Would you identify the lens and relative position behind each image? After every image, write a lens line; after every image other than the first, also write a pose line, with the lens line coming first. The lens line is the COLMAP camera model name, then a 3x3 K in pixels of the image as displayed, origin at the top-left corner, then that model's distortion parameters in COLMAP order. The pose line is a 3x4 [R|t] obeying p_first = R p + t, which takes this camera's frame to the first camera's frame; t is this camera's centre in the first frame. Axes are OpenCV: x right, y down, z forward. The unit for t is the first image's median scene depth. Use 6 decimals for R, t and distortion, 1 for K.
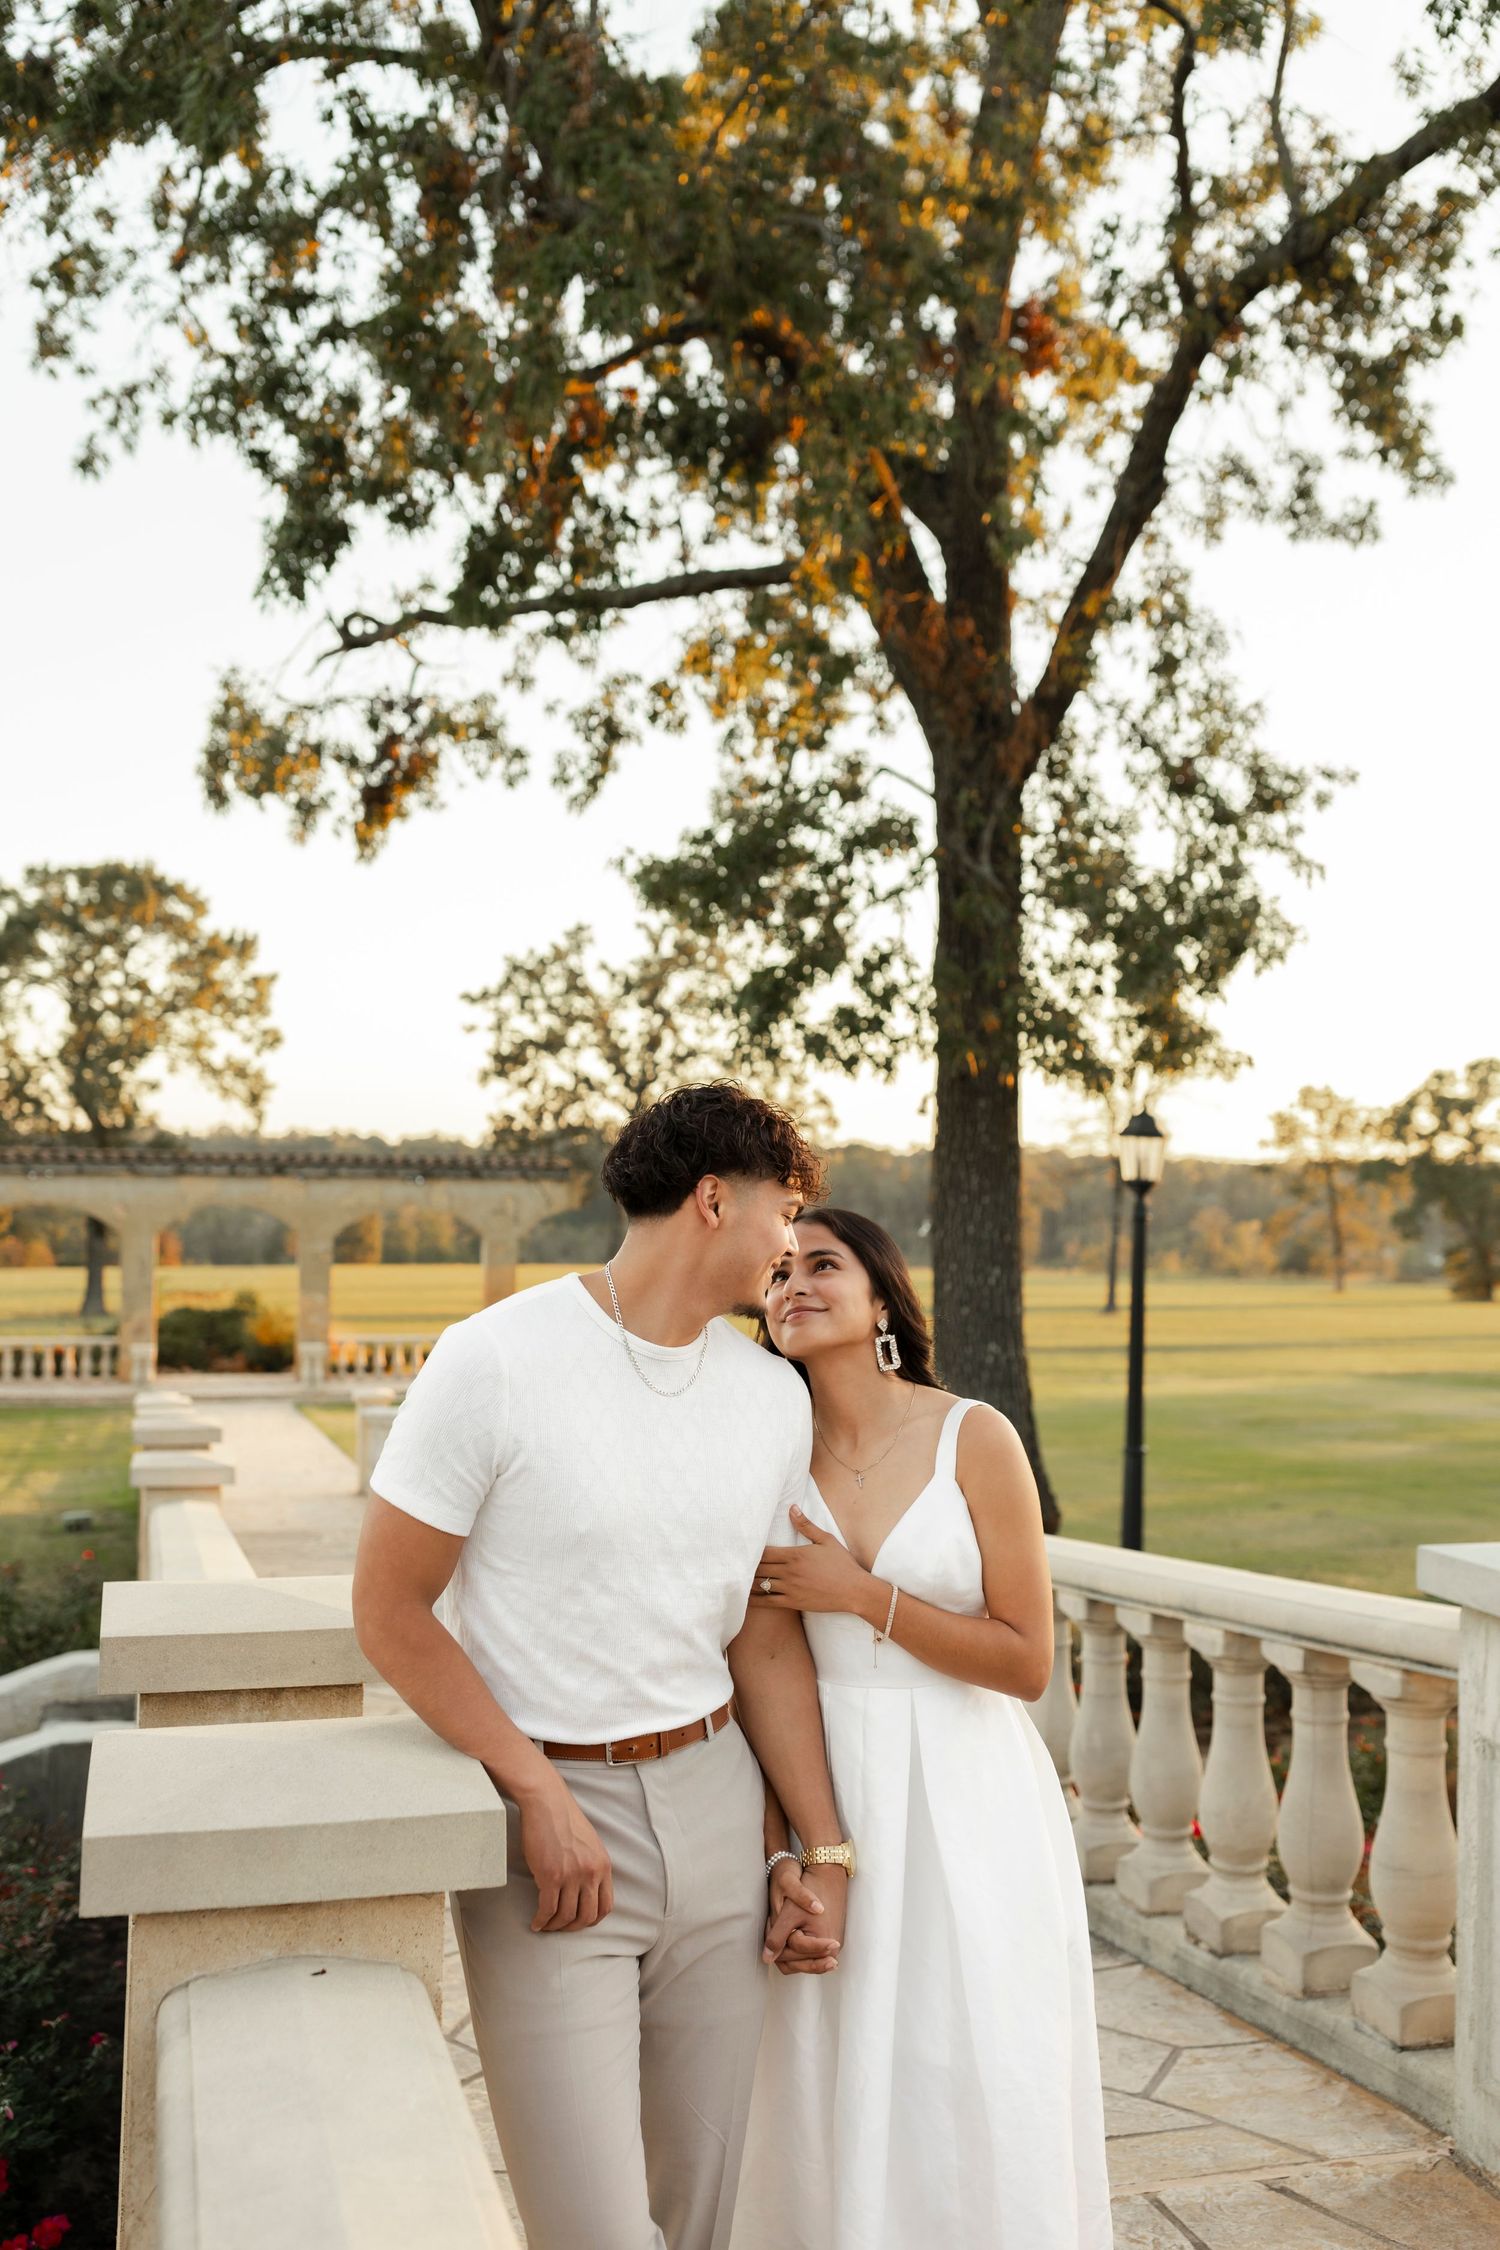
lens RADIAL K [[2243.5, 0, 744.8], [0, 2243.5, 1124.9], [0, 0, 1]] dist [-0.019640, 0.000000]
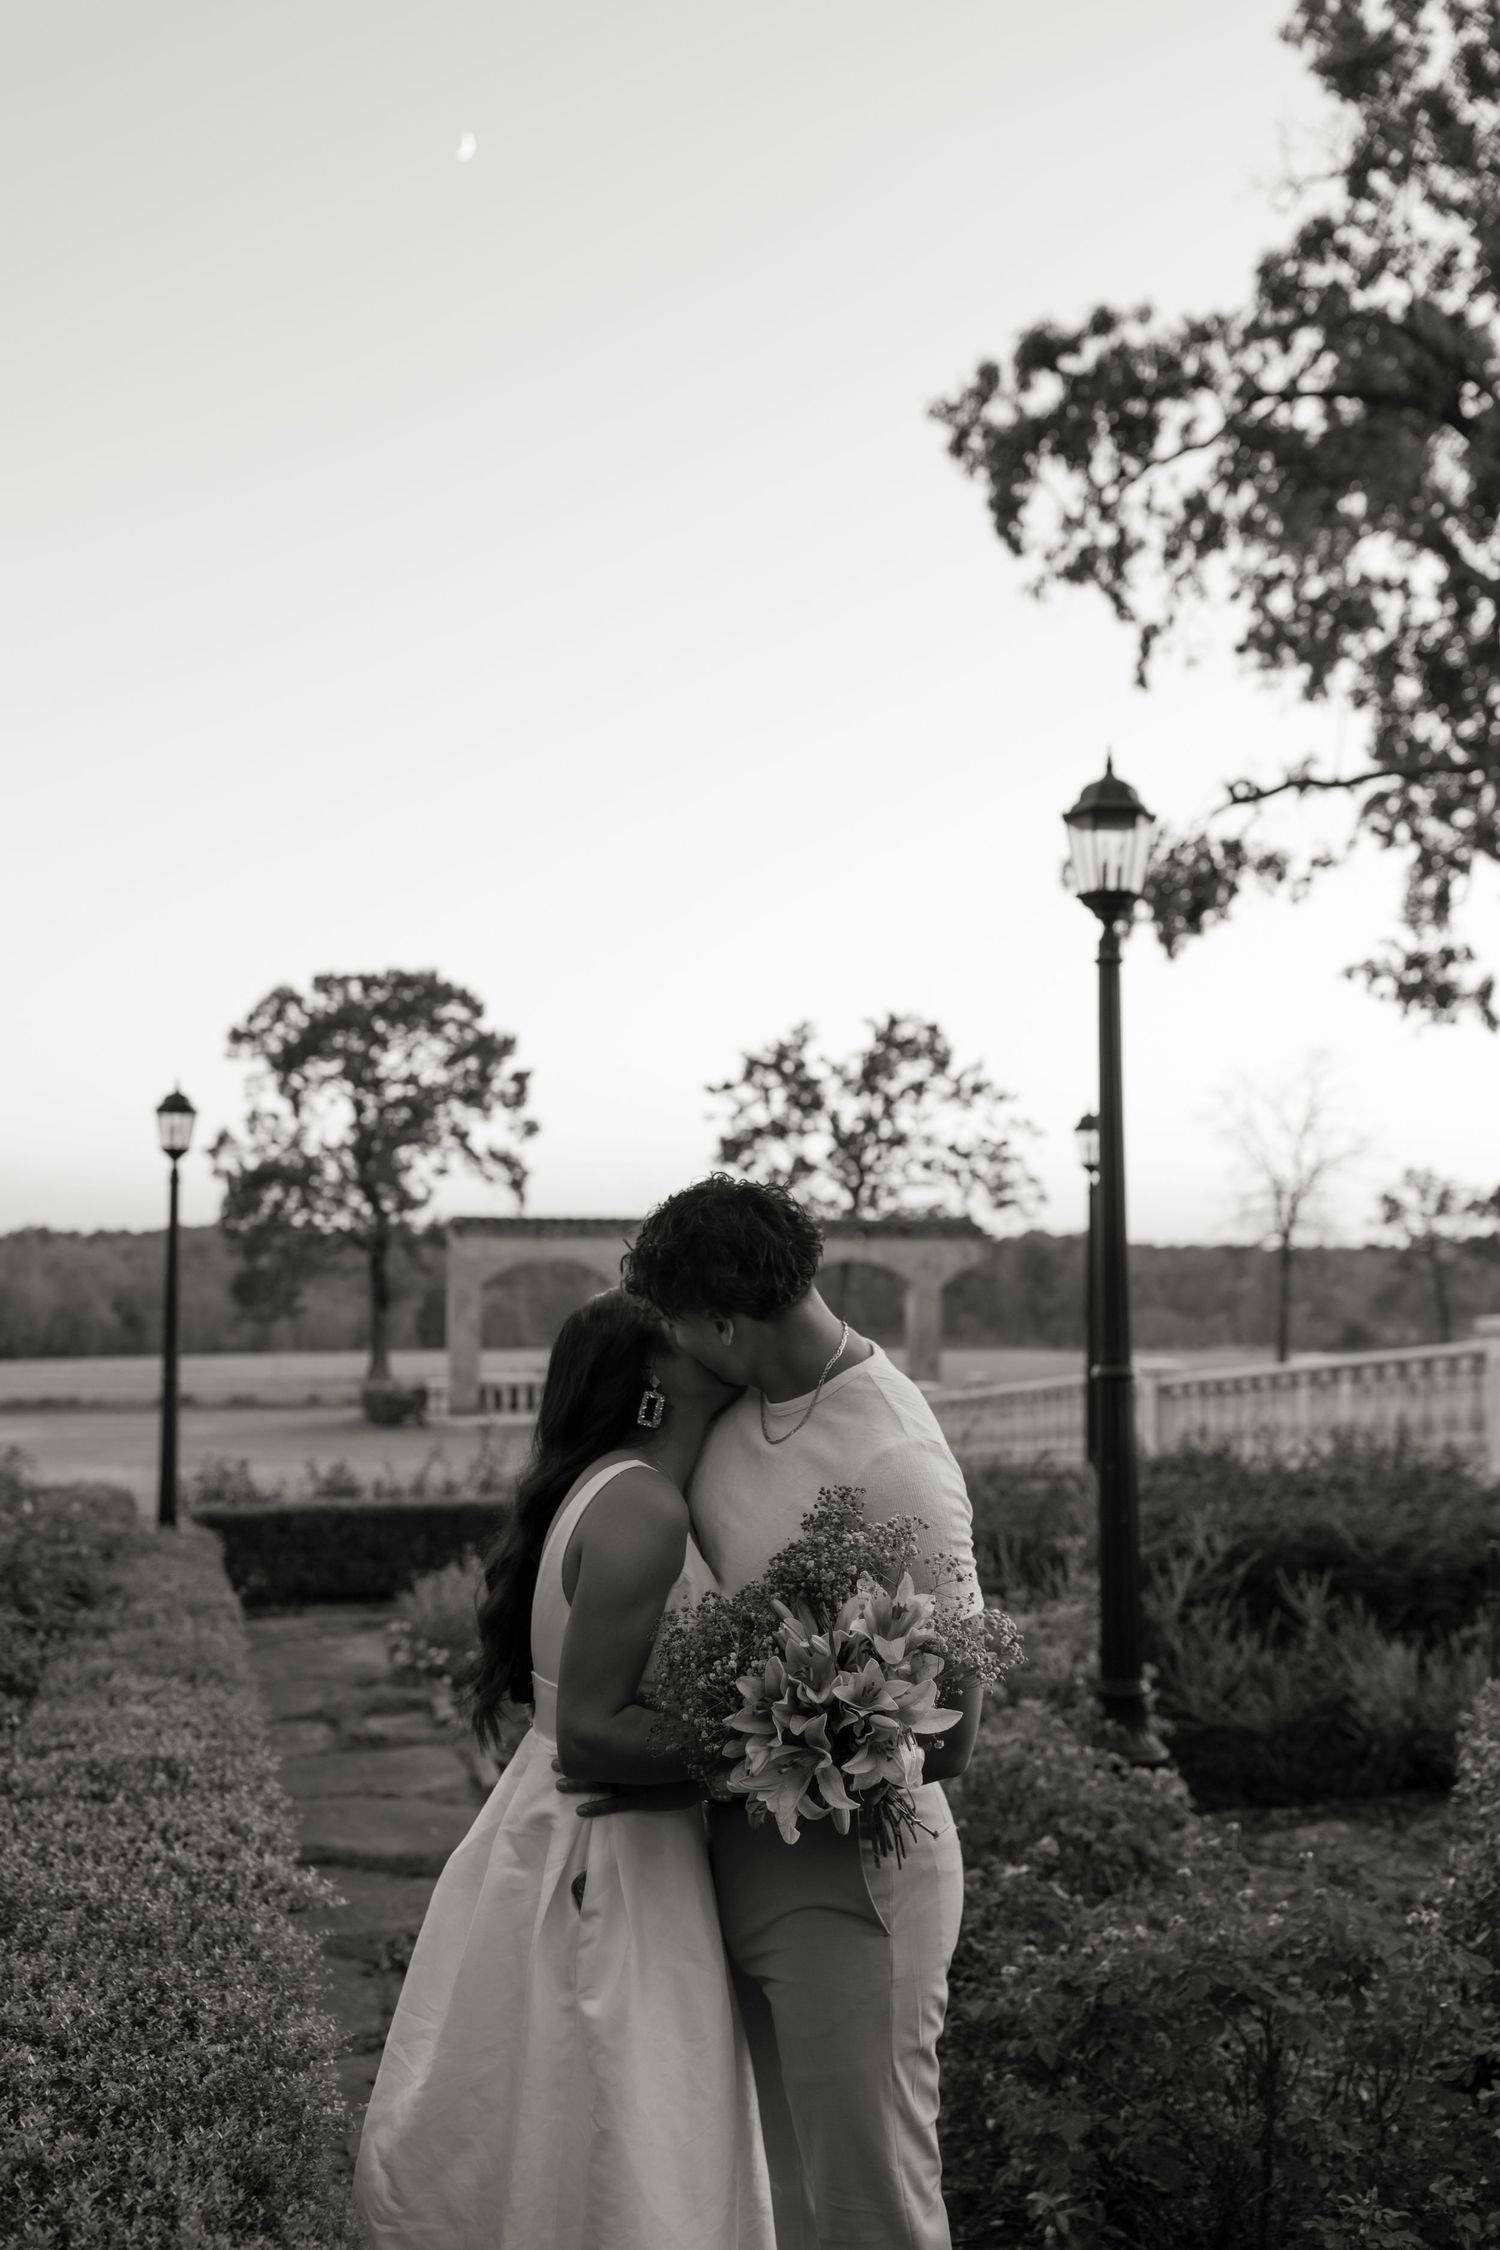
lens RADIAL K [[2243.5, 0, 755.0], [0, 2243.5, 1125.0], [0, 0, 1]] dist [-0.019640, 0.000000]
pose [[0.999805, -0.012789, 0.015027, -0.118053], [0.013483, 0.998803, -0.047029, 0.012972], [-0.014408, 0.047223, 0.998780, -0.097188]]
